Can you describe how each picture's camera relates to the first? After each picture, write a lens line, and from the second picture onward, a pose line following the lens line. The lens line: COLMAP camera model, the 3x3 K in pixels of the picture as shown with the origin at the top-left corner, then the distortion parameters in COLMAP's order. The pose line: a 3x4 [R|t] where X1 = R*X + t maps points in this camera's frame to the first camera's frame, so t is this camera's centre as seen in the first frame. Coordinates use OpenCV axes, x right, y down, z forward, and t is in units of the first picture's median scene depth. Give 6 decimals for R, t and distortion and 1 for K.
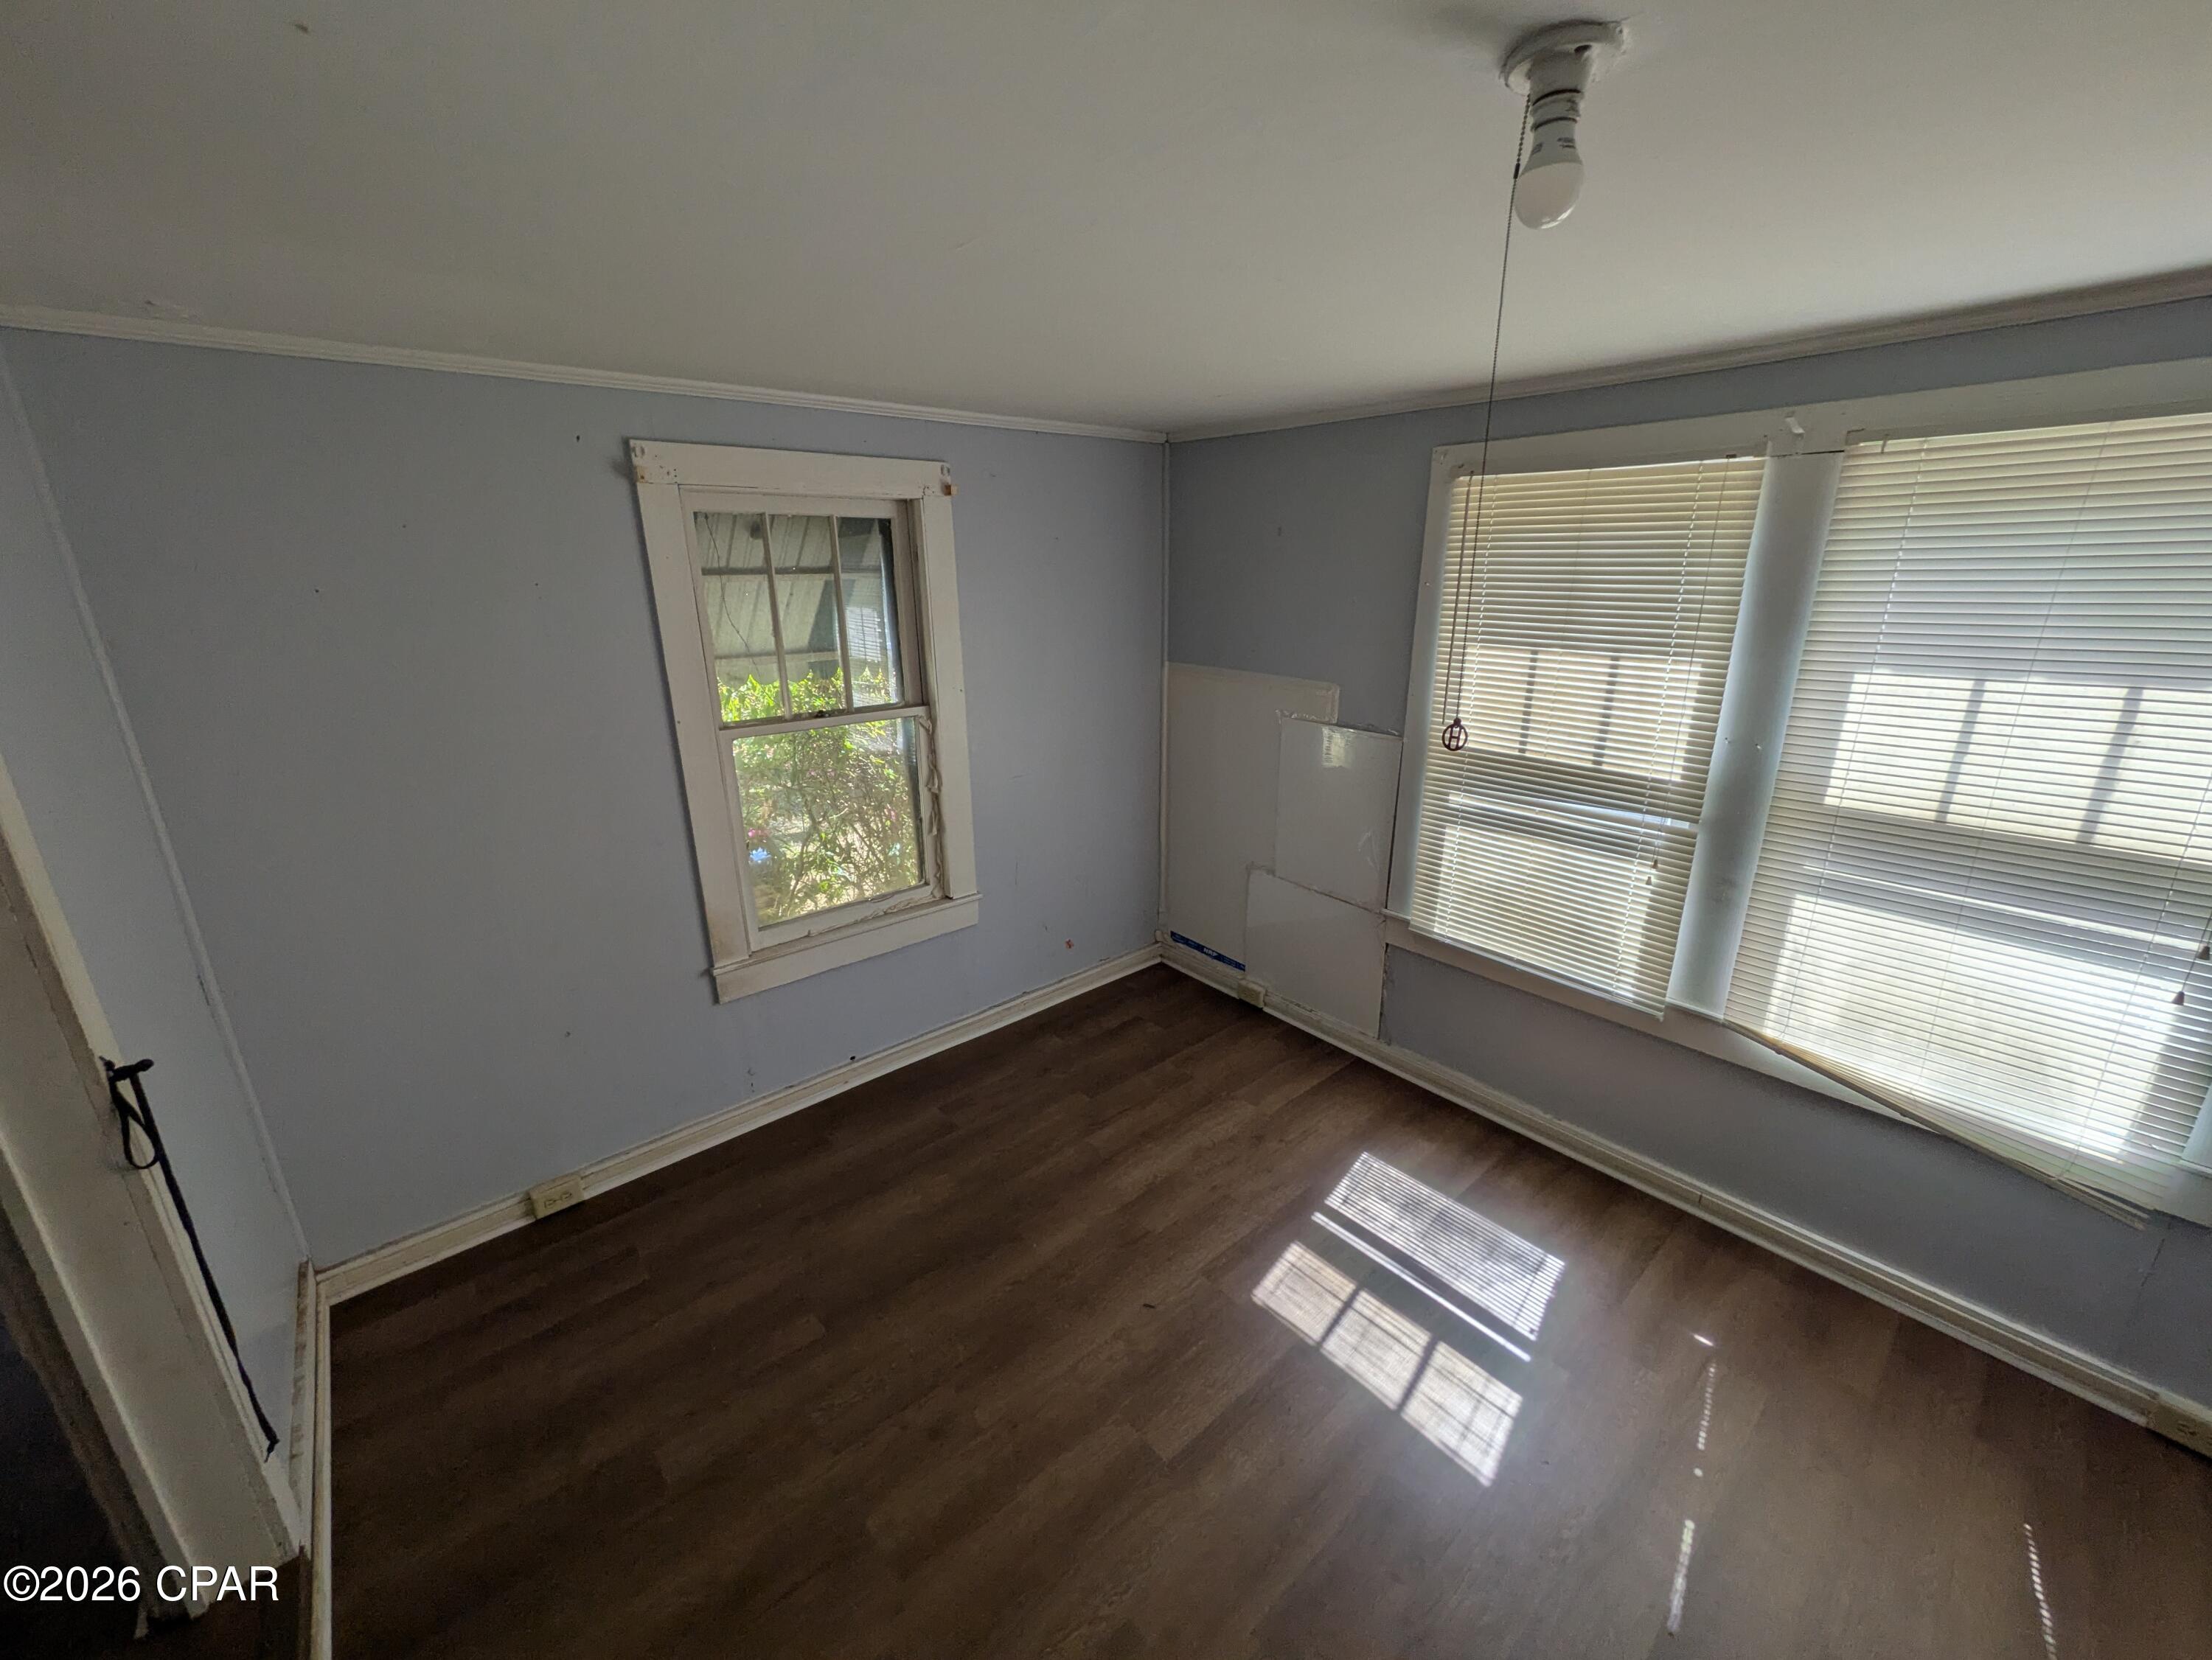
lens RADIAL K [[878.6, 0, 1110.2], [0, 878.6, 836.6], [0, 0, 1]] dist [0.002044, -0.000004]
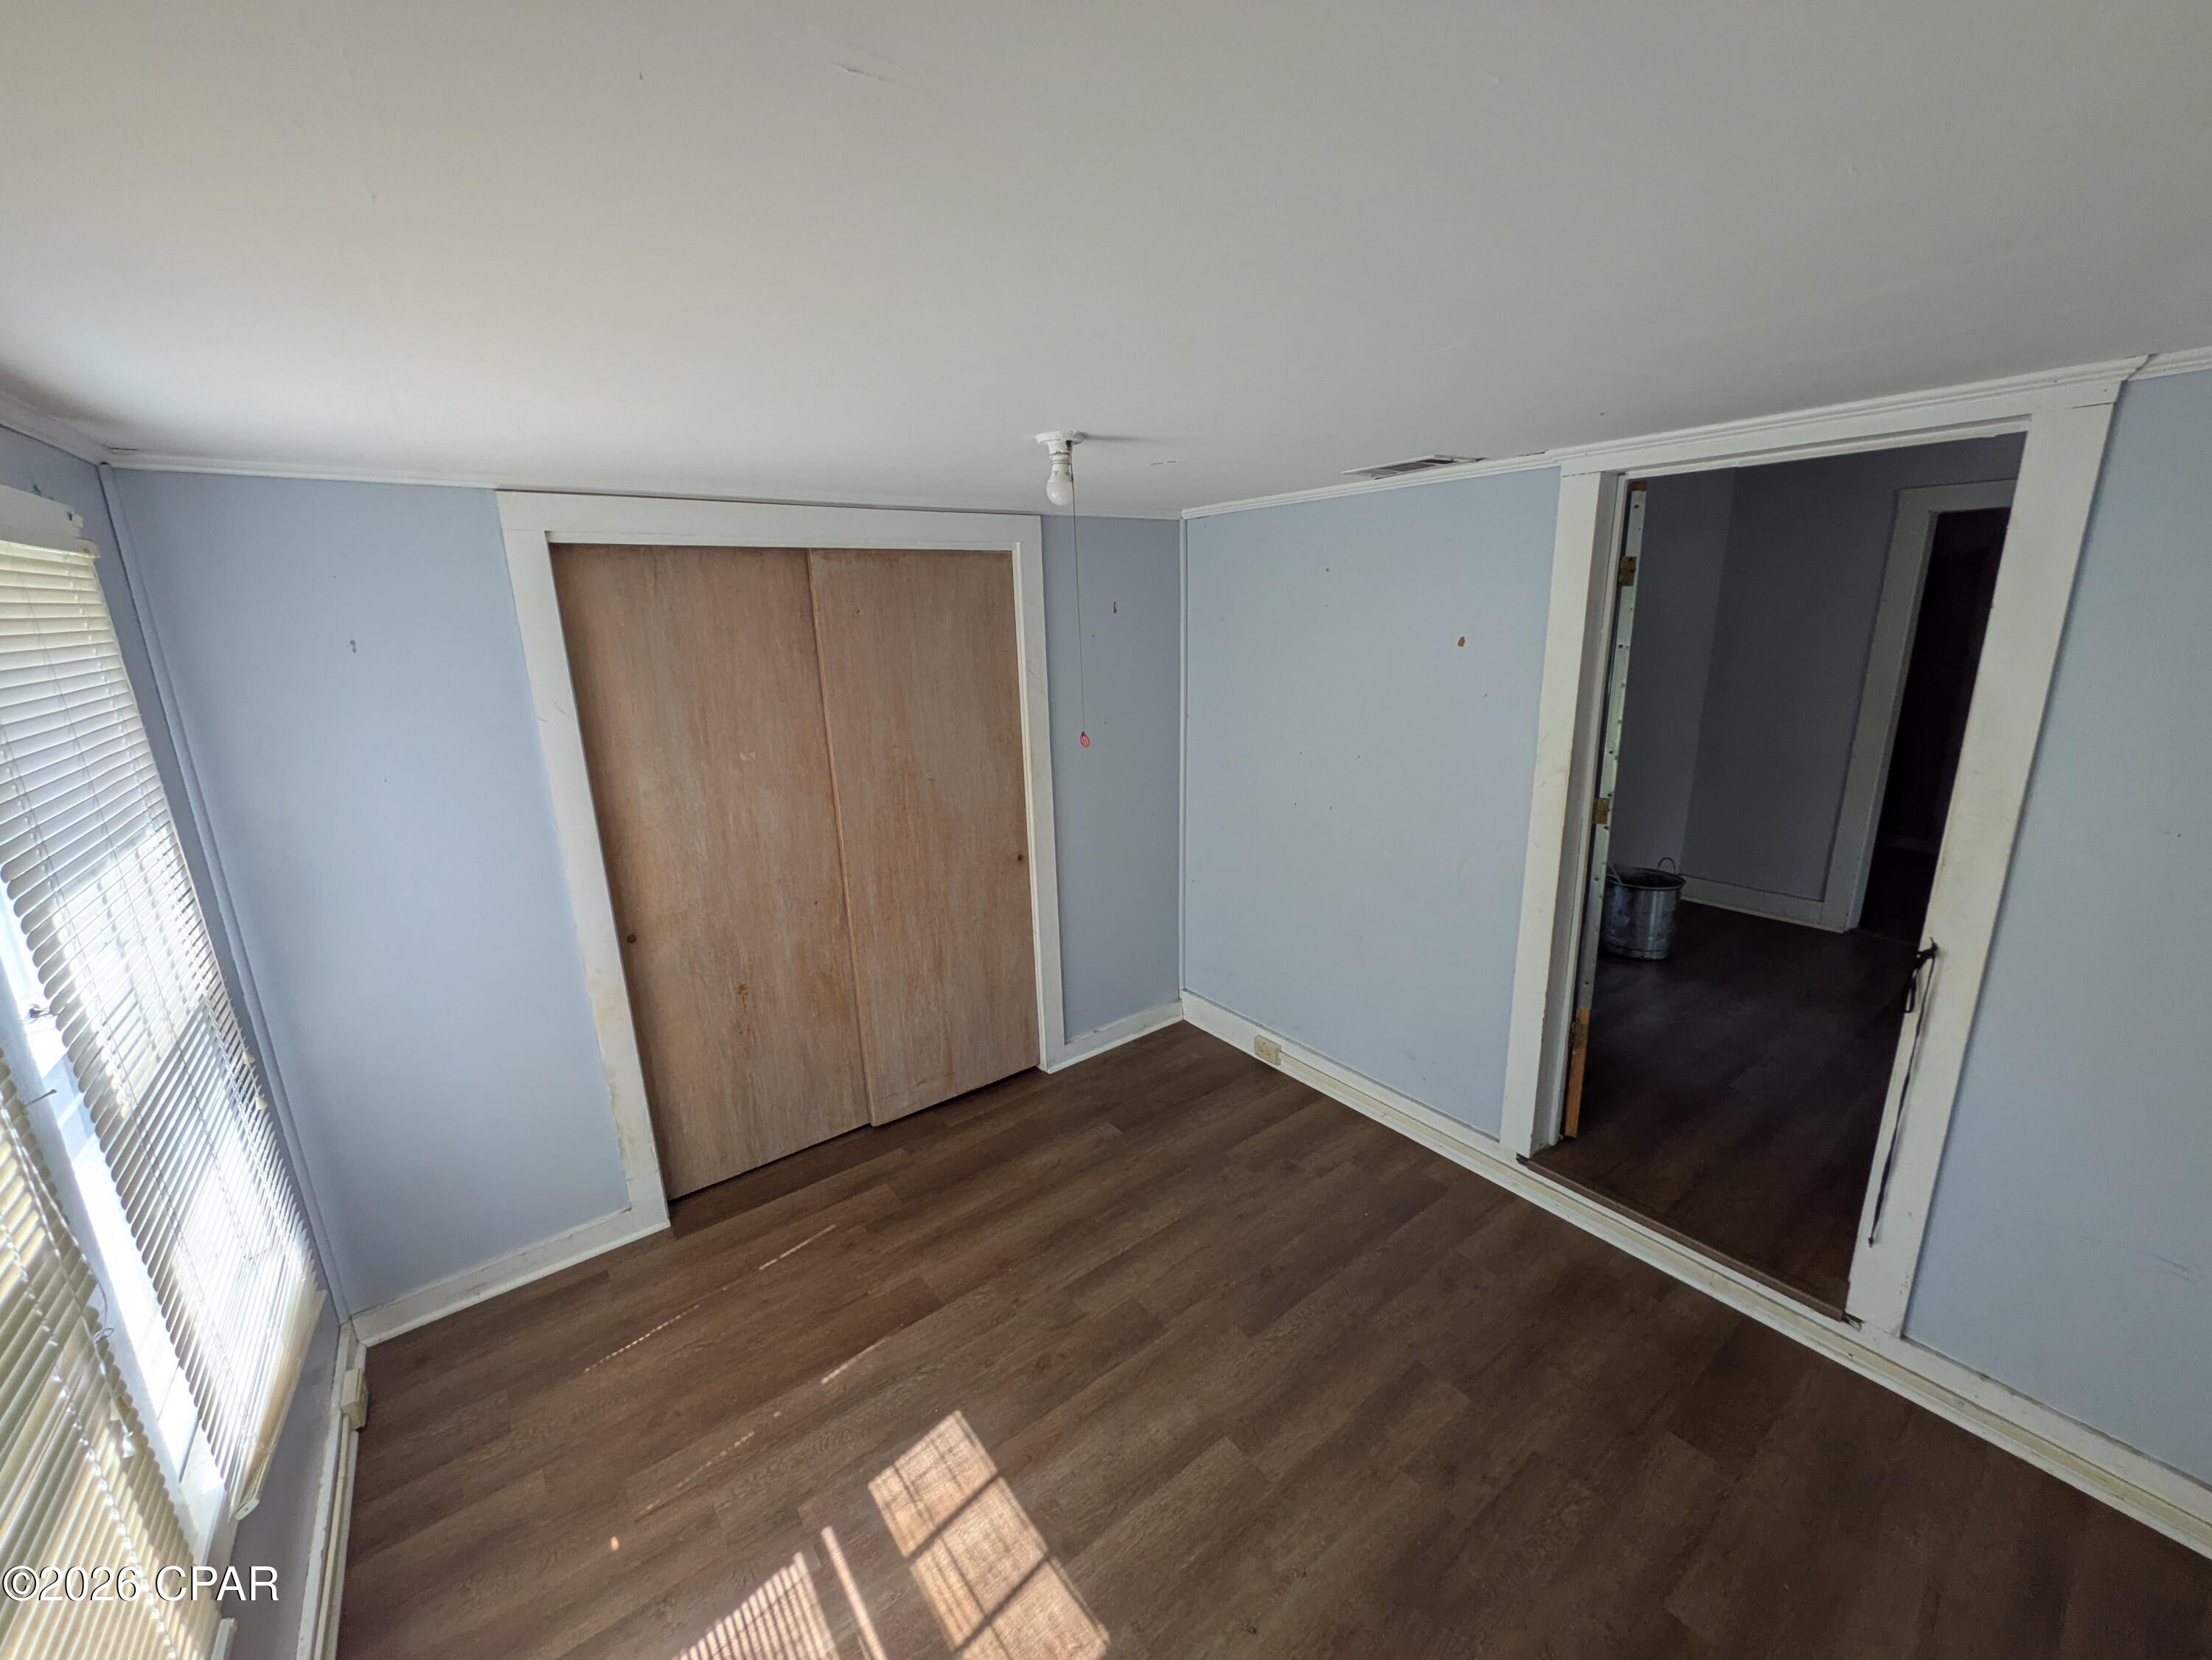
lens RADIAL K [[878.6, 0, 1108.9], [0, 878.6, 824.4], [0, 0, 1]] dist [0.002044, -0.000004]
pose [[-0.997100, 0.019893, 0.073455, 0.108999], [0.055535, 0.850140, 0.523619, -0.524611], [-0.052031, 0.526180, -0.848780, 1.475493]]
